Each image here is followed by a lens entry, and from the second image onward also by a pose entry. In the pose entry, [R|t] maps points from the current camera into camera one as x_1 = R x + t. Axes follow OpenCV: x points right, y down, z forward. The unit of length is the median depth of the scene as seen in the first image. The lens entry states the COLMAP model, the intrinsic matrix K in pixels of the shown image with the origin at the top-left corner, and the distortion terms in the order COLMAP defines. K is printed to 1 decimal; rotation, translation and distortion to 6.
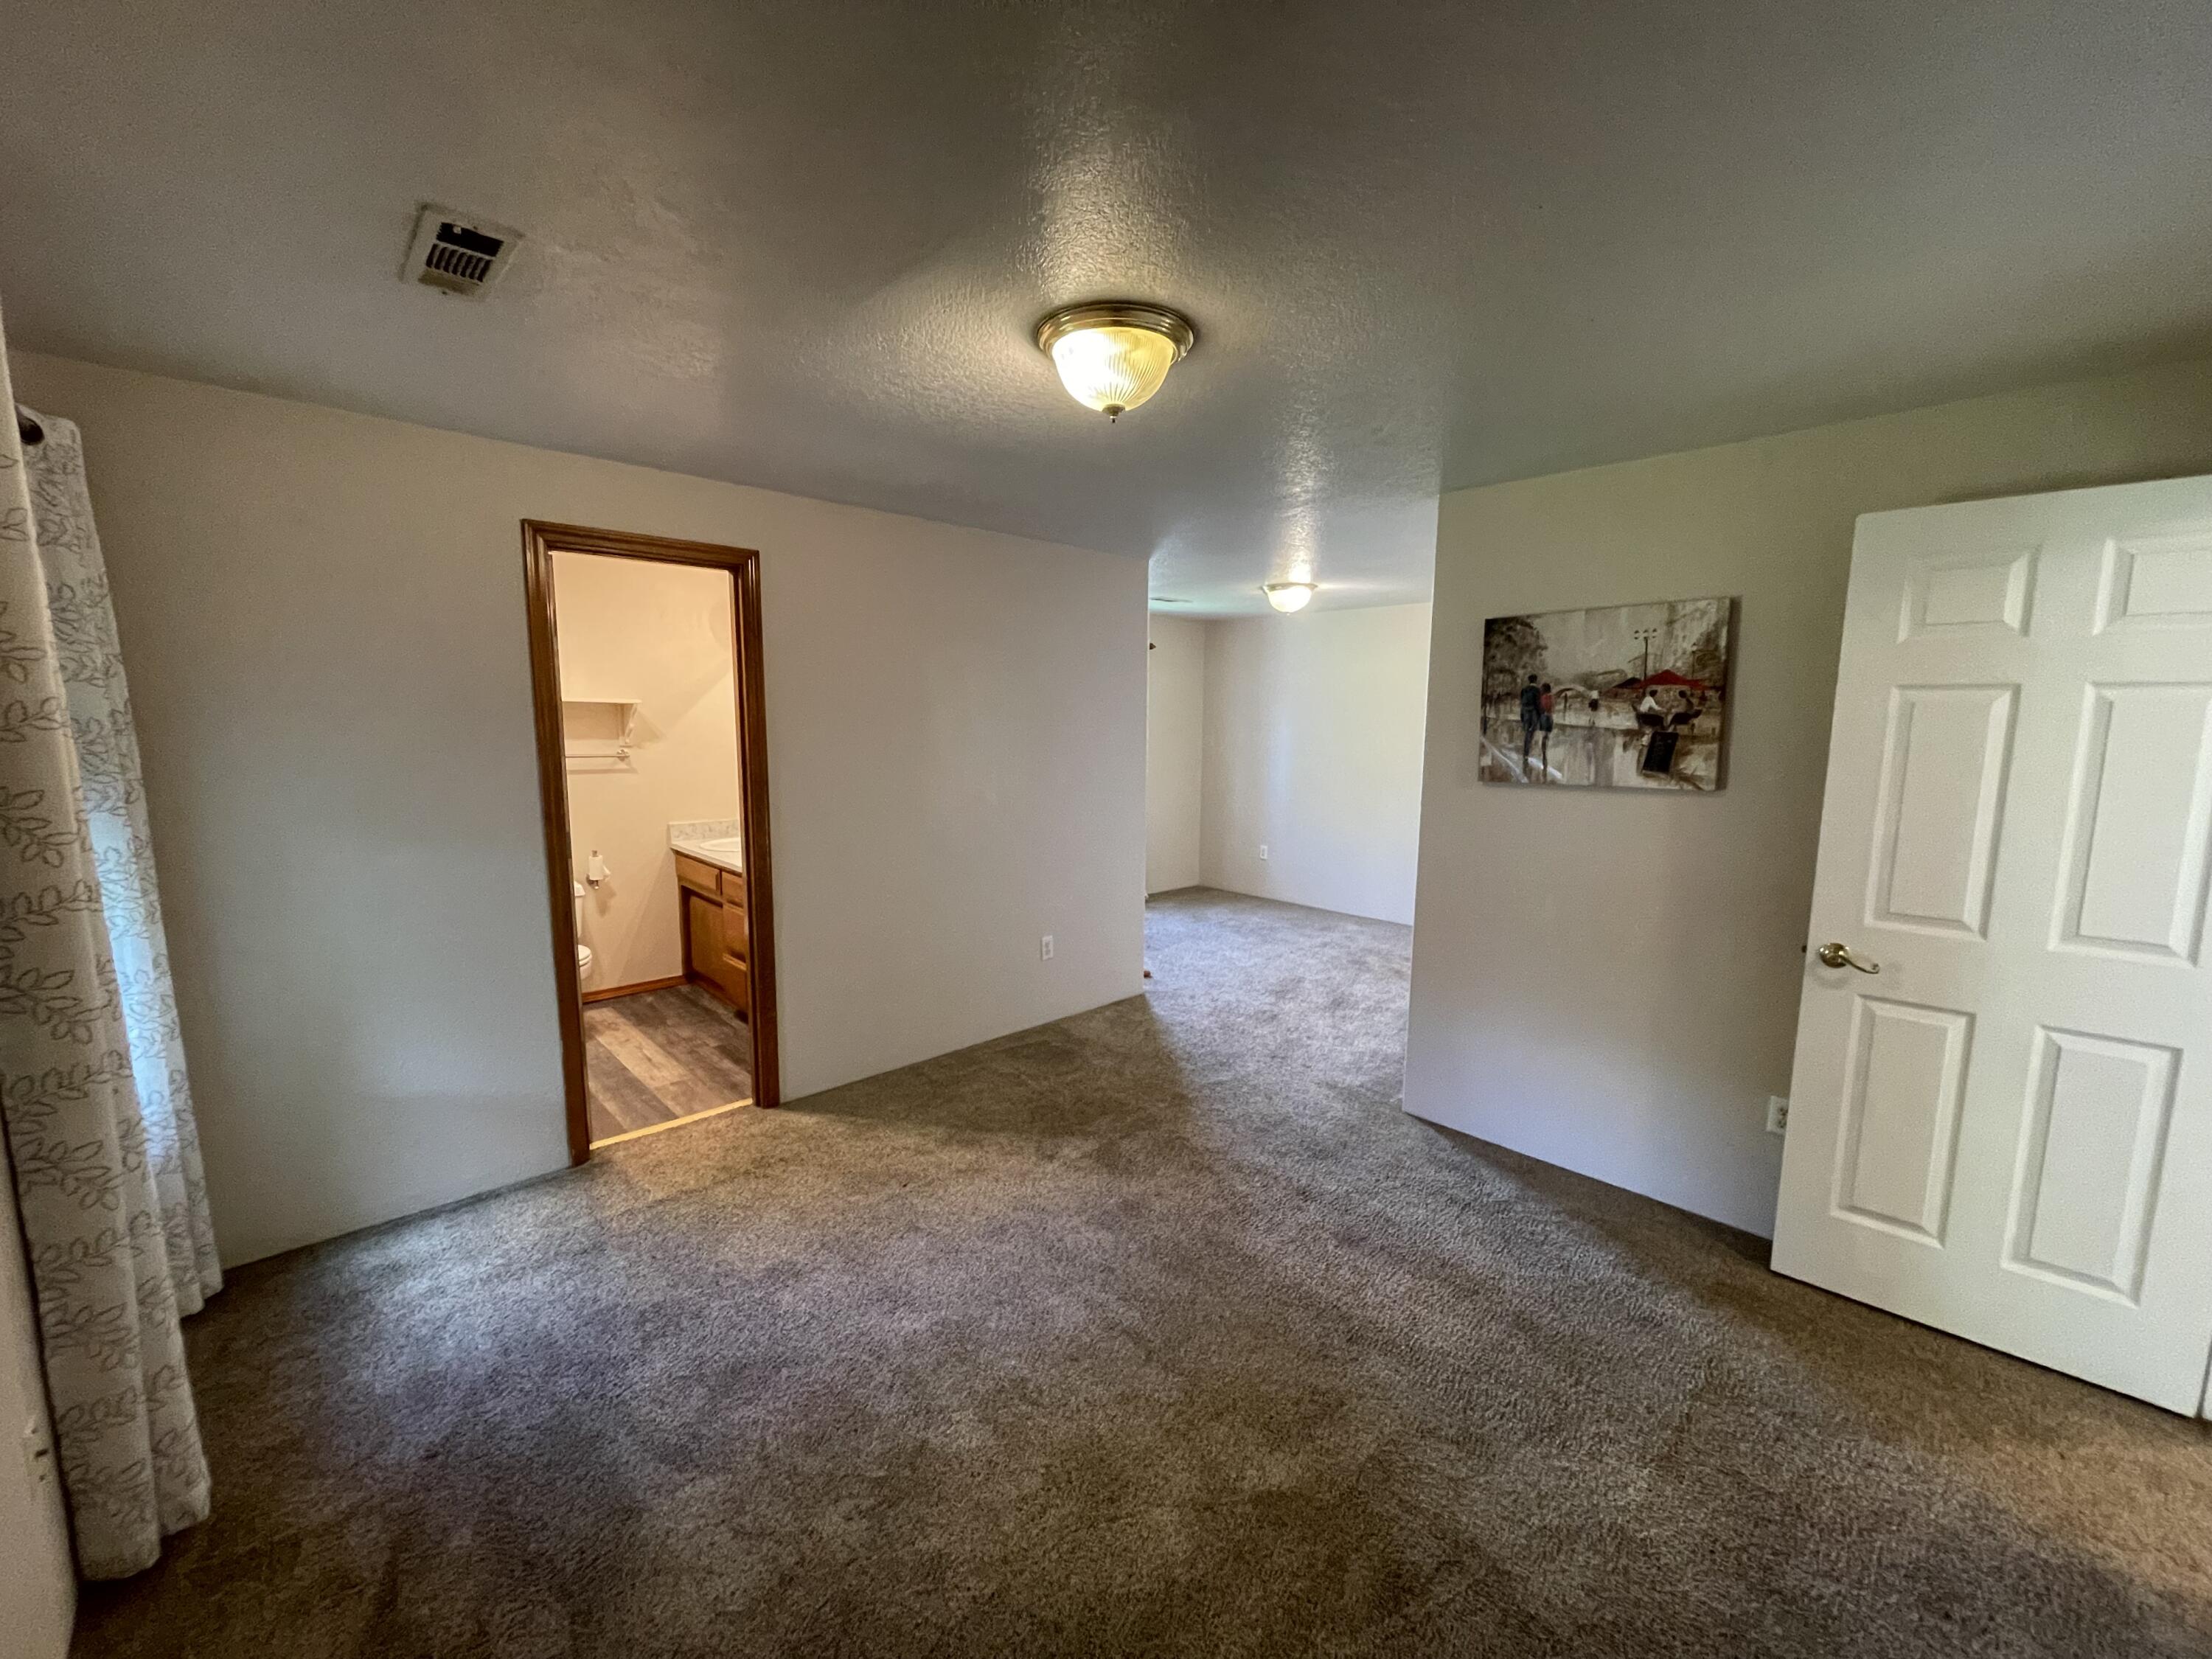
lens RADIAL K [[892.4, 0, 1105.0], [0, 892.4, 831.5], [0, 0, 1]] dist [-0.002402, 0.000414]
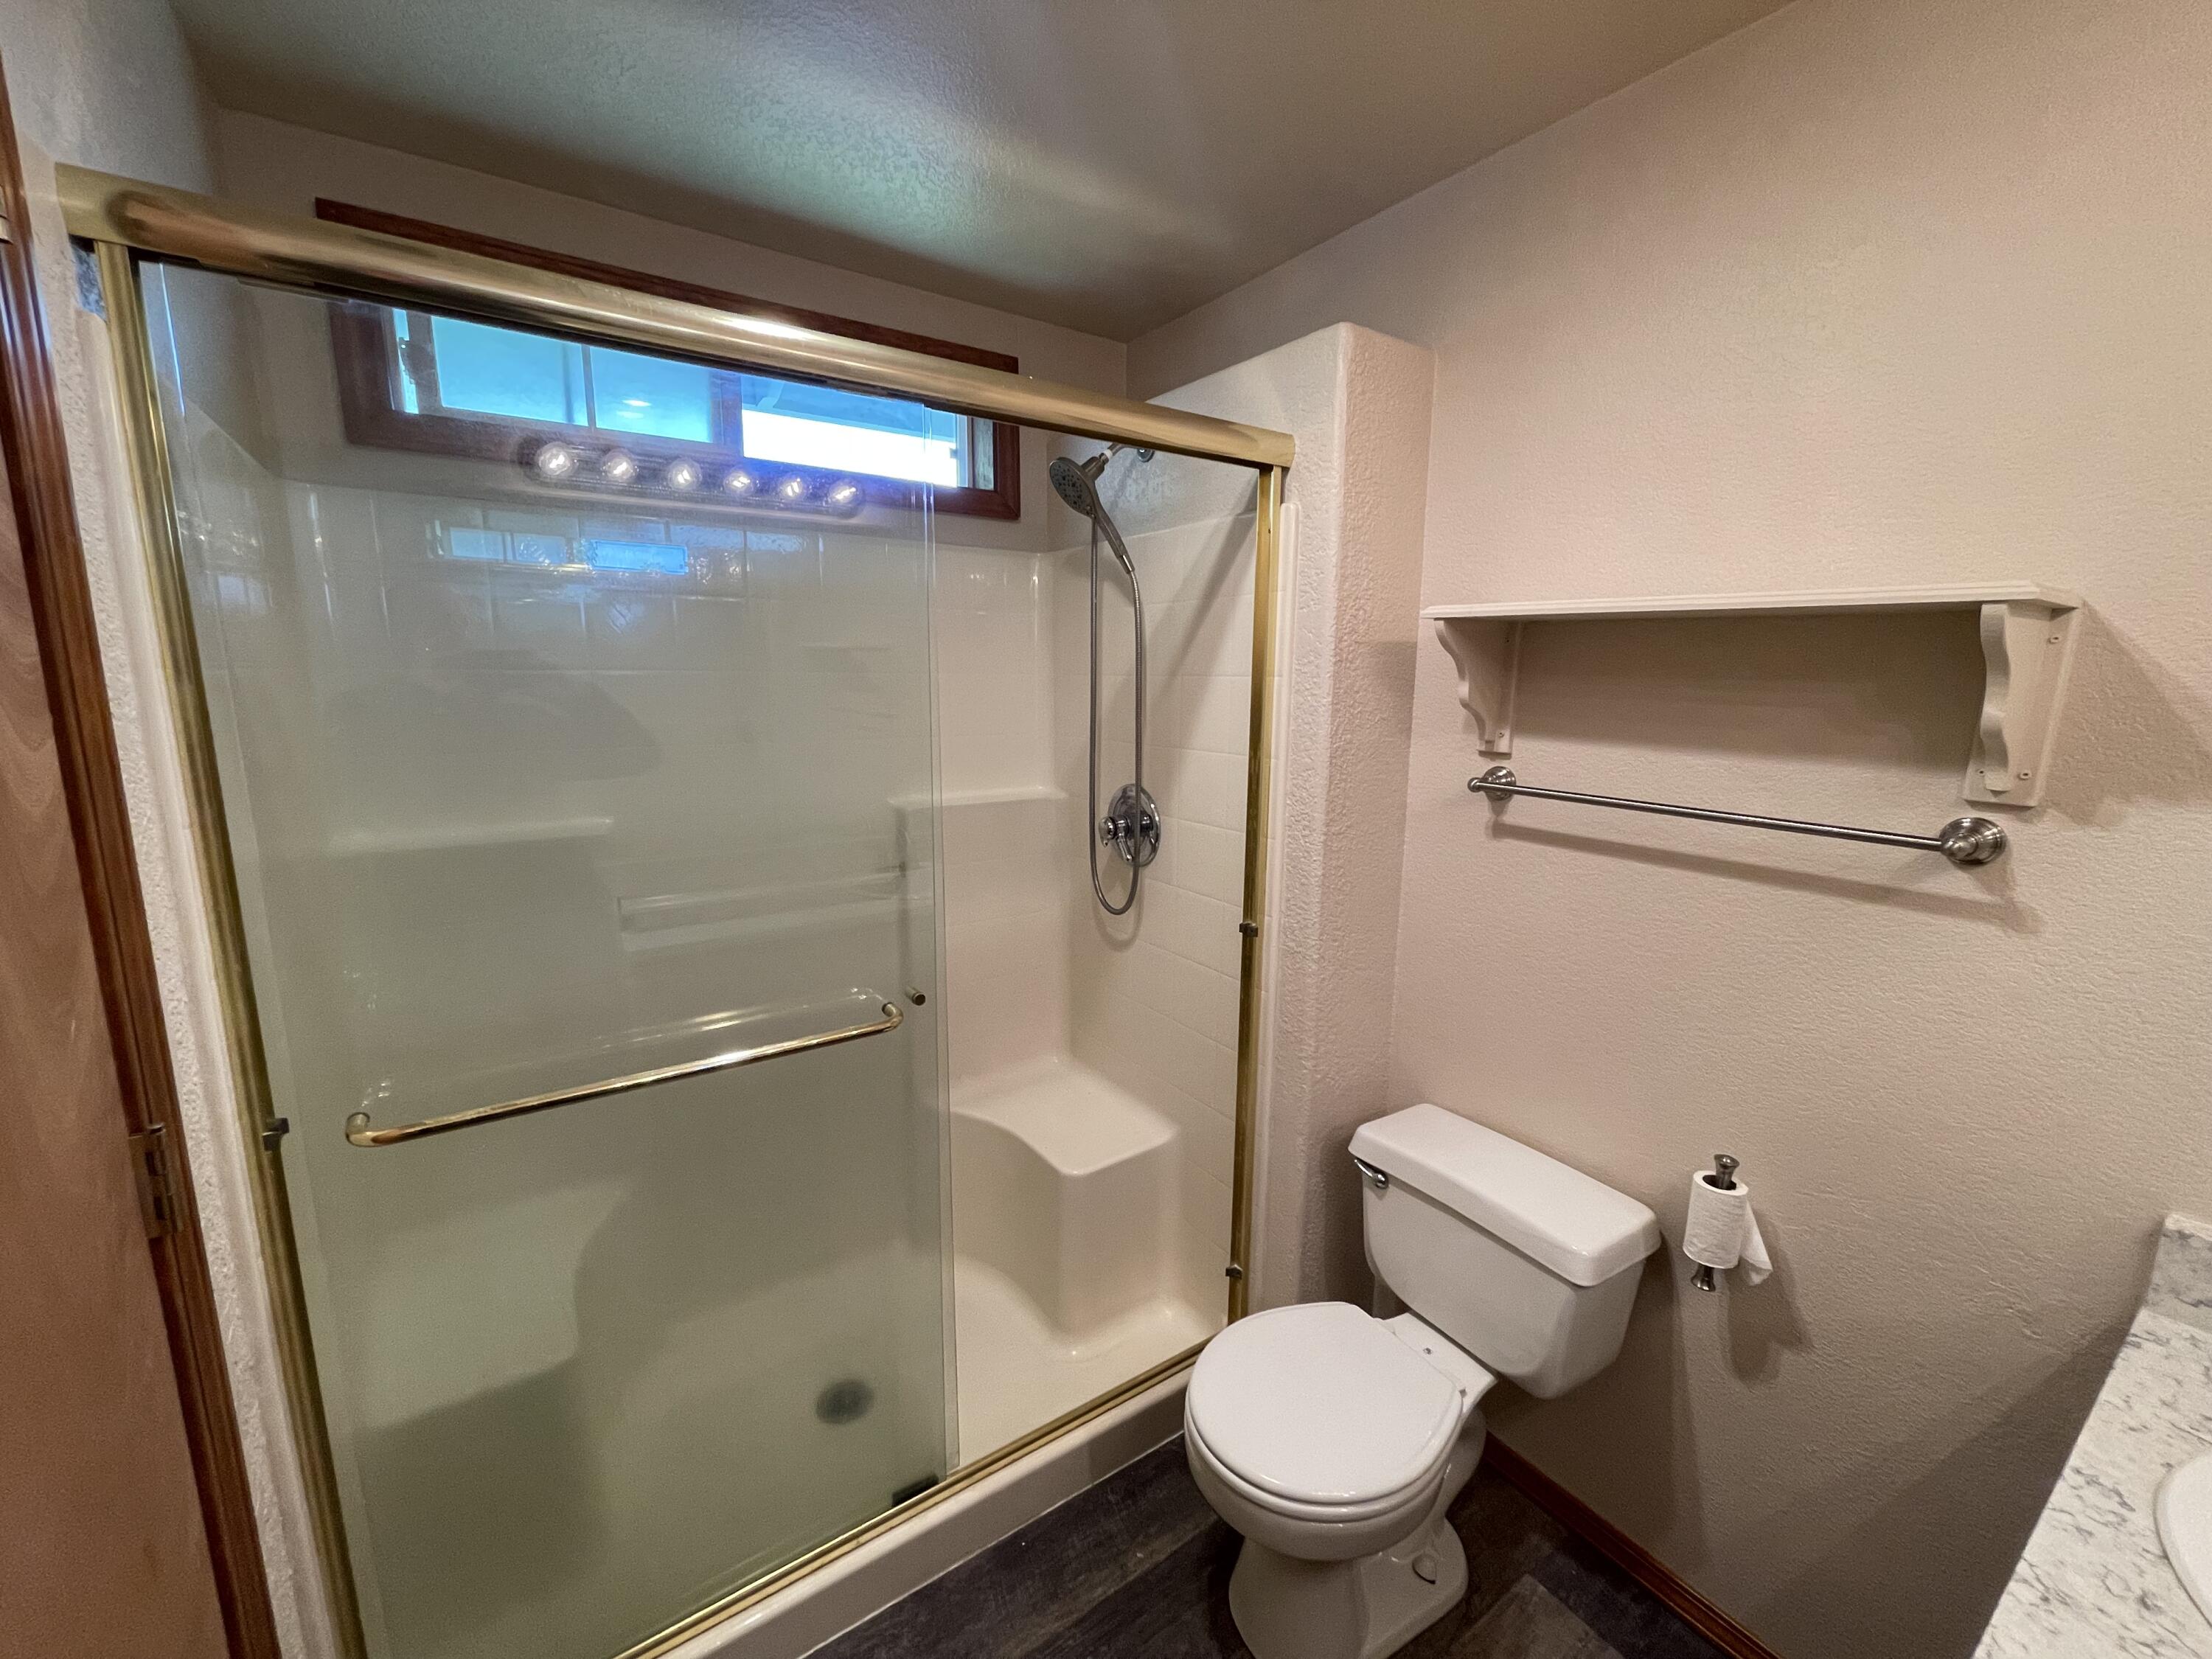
lens RADIAL K [[892.4, 0, 1106.1], [0, 892.4, 825.0], [0, 0, 1]] dist [-0.002402, 0.000414]
pose [[-0.169761, 0.157842, -0.972763, -0.279665], [-0.135205, 0.974026, 0.181642, -0.101039], [0.976166, 0.162358, -0.144011, 0.811431]]
